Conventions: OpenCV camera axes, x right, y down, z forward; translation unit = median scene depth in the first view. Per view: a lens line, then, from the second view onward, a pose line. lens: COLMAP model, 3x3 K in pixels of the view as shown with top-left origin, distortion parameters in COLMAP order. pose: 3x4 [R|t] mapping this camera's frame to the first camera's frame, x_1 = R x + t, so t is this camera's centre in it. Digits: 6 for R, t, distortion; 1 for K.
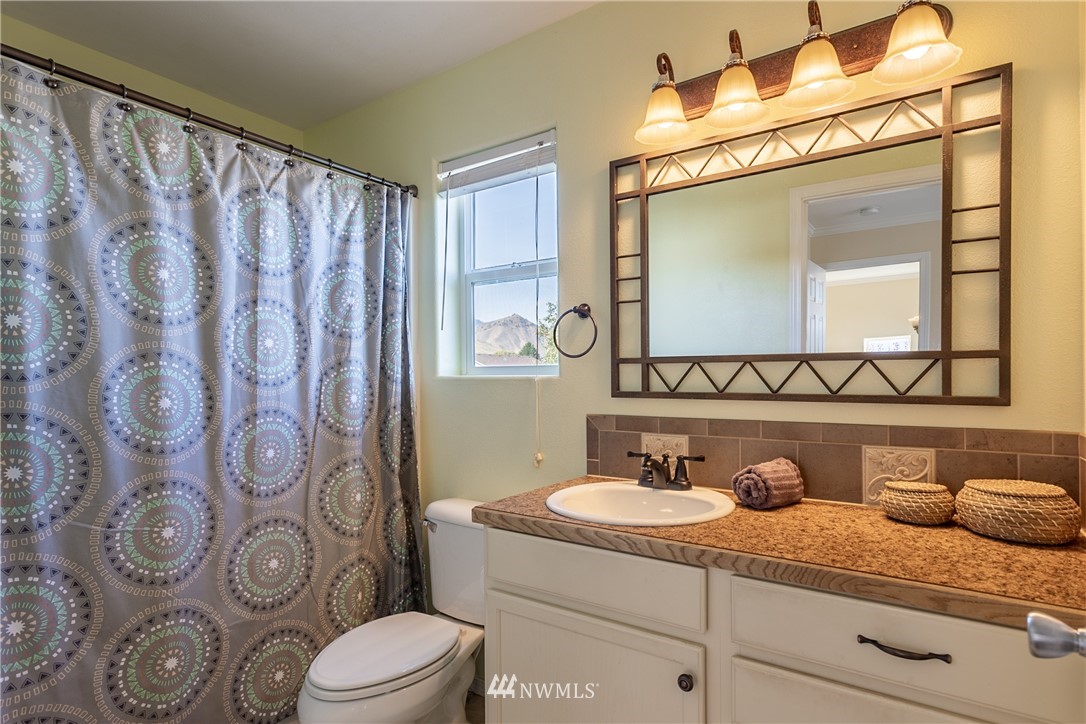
lens RADIAL K [[558.7, 0, 532.5], [0, 558.7, 380.5], [0, 0, 1]] dist [-0.058720, 0.017072]
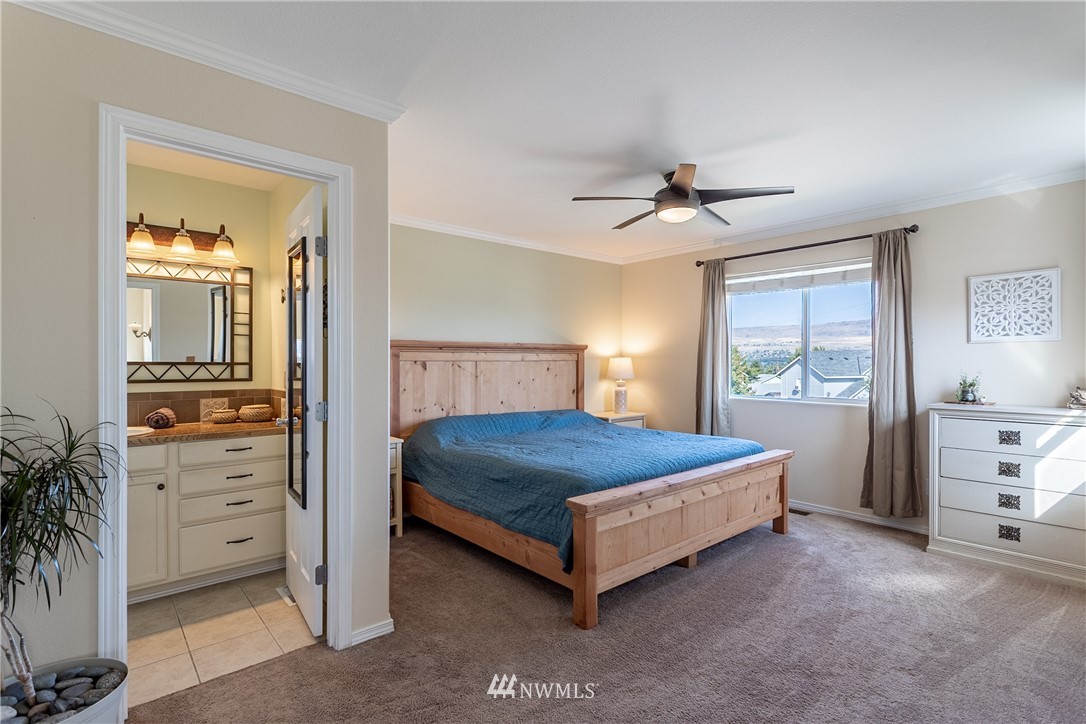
lens RADIAL K [[521.5, 0, 542.5], [0, 521.5, 367.8], [0, 0, 1]] dist [-0.002904, 0.000821]
pose [[0.215992, 0.009701, 0.976347, -1.524181], [0.024926, 0.999570, -0.015446, 0.056130], [-0.976077, 0.027672, 0.215658, -1.149566]]
